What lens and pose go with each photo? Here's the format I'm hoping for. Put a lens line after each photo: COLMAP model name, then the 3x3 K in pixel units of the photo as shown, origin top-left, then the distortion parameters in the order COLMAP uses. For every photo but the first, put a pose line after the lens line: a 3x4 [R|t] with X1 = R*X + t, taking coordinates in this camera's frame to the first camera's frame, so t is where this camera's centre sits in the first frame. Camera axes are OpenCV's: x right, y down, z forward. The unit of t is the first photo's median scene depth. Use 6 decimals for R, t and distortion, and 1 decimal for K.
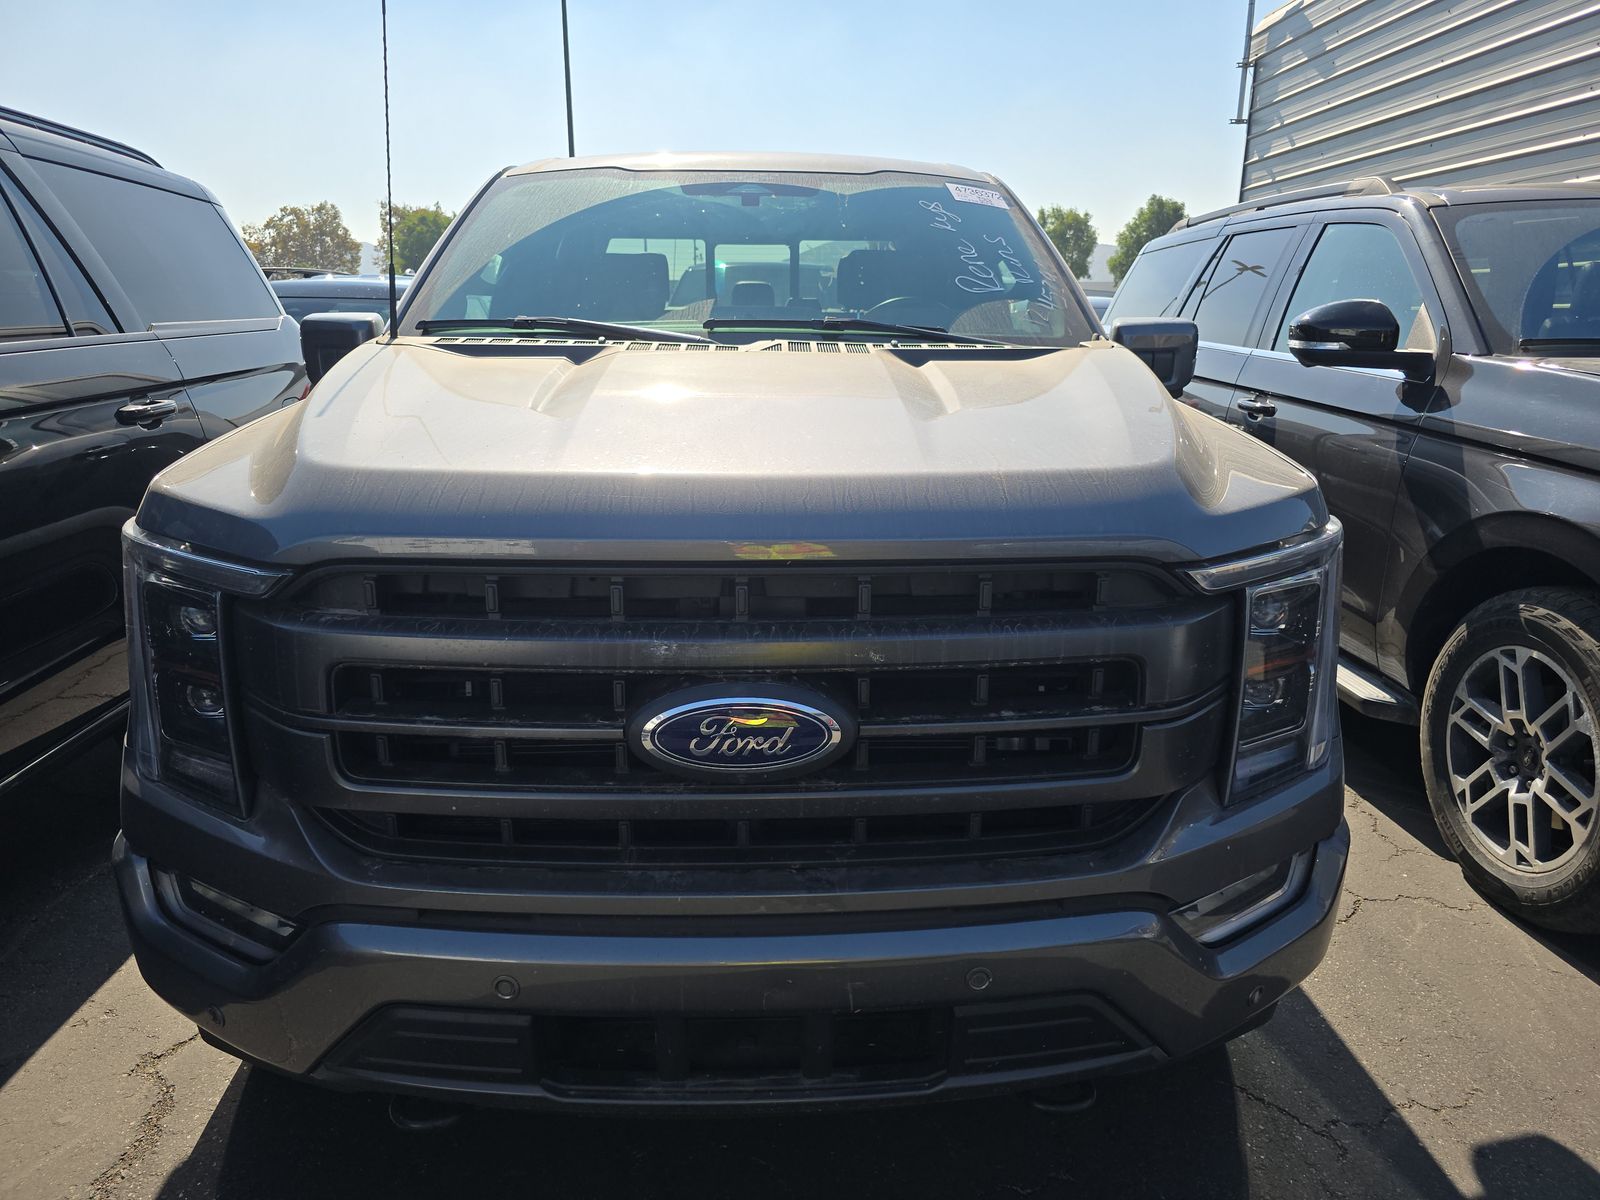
lens RADIAL K [[1082.0, 0, 795.8], [0, 1082.0, 599.5], [0, 0, 1]] dist [0.063194, -0.065946]
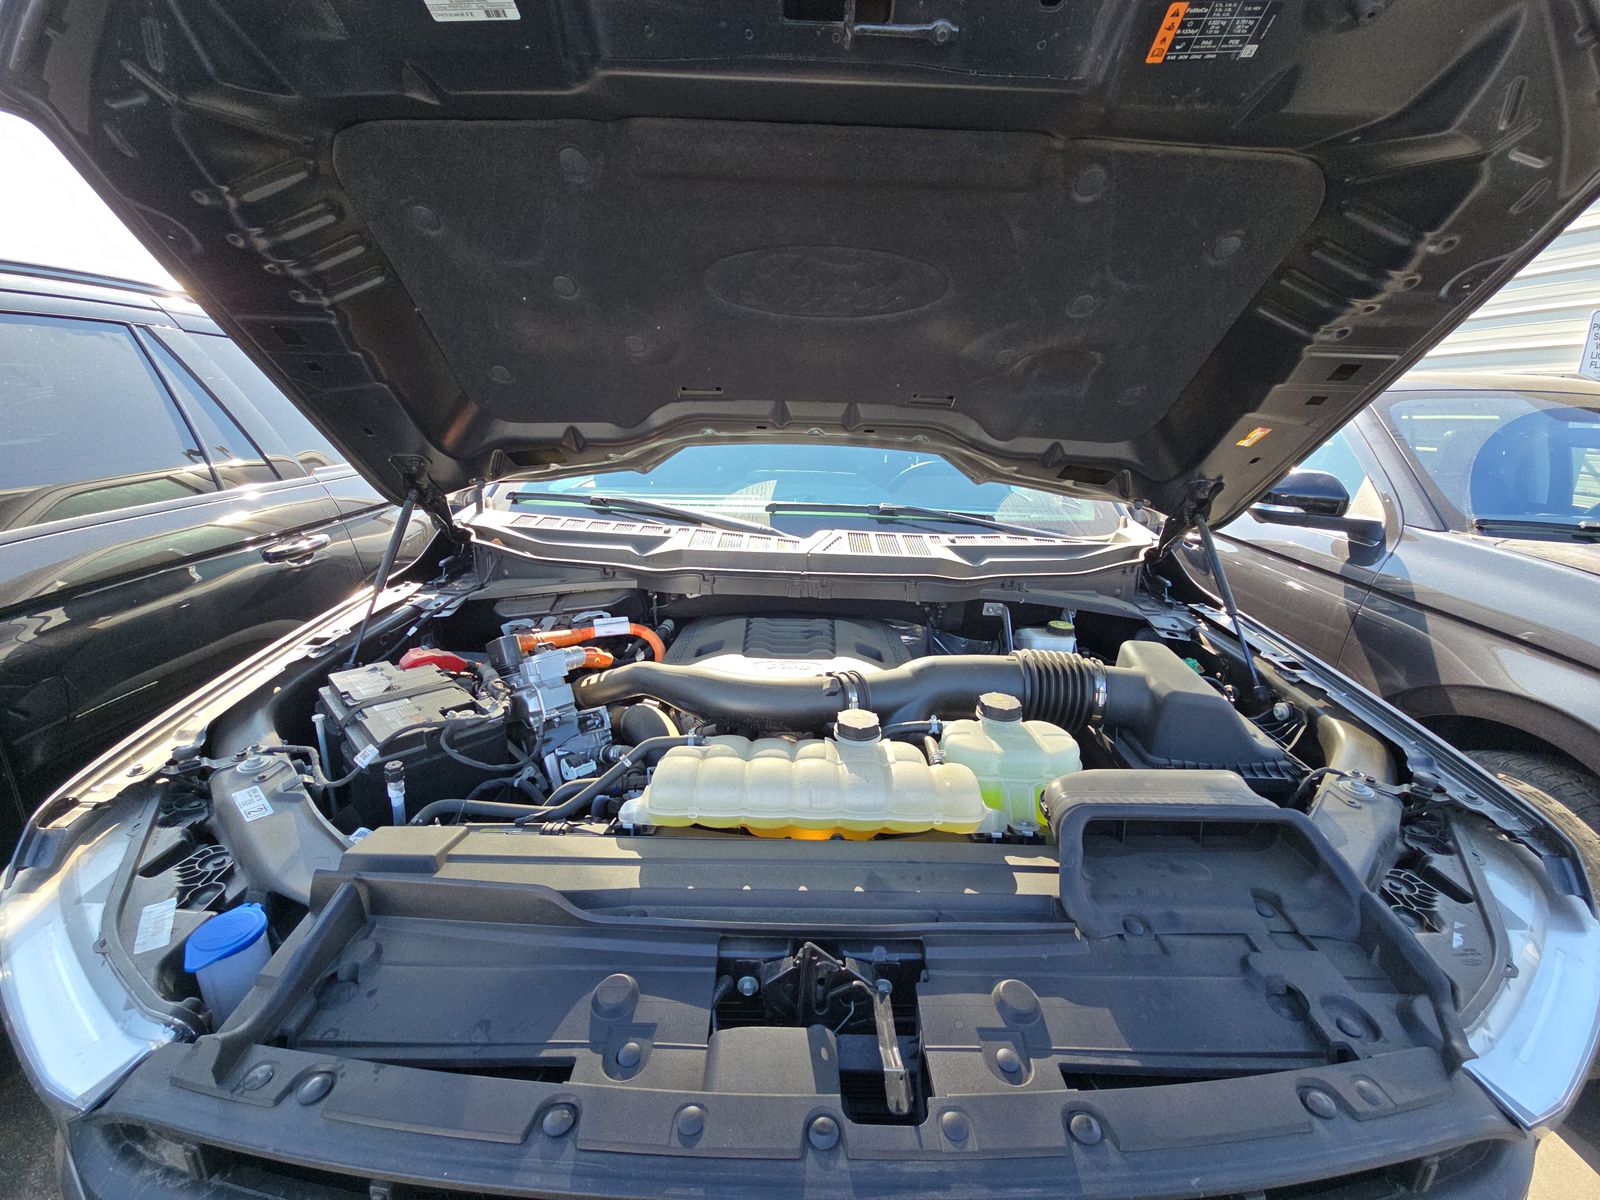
lens RADIAL K [[642.4, 0, 800.0], [0, 642.4, 600.0], [0, 0, 1]] dist [-0.001496, -0.000168]
pose [[0.999256, 0.031665, -0.022028, -0.034258], [-0.030871, 0.998893, 0.035489, -0.181881], [0.023127, -0.034783, 0.999127, 0.364817]]
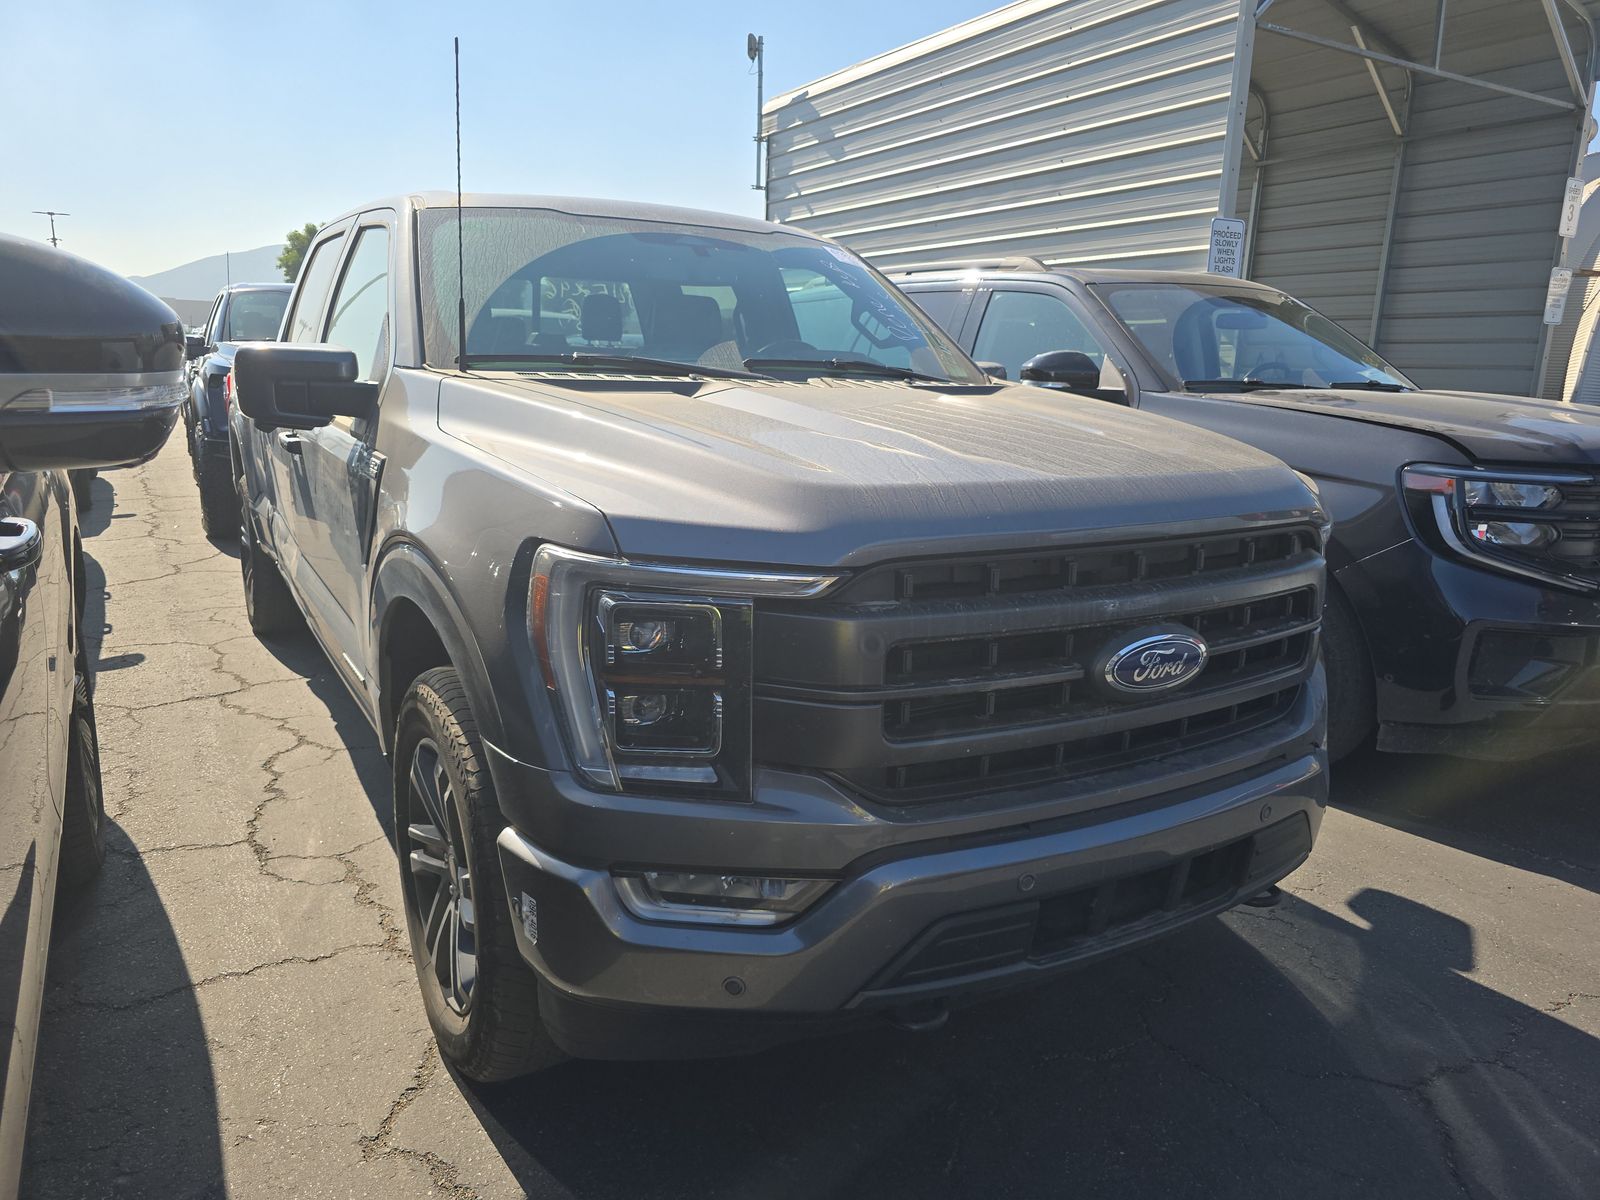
lens RADIAL K [[1082.0, 0, 795.8], [0, 1082.0, 599.5], [0, 0, 1]] dist [0.063194, -0.065946]
pose [[0.875094, -0.088006, 0.475884, -0.583041], [0.101244, 0.994859, -0.002193, 0.000233], [-0.473245, 0.050100, 0.879505, -0.007131]]
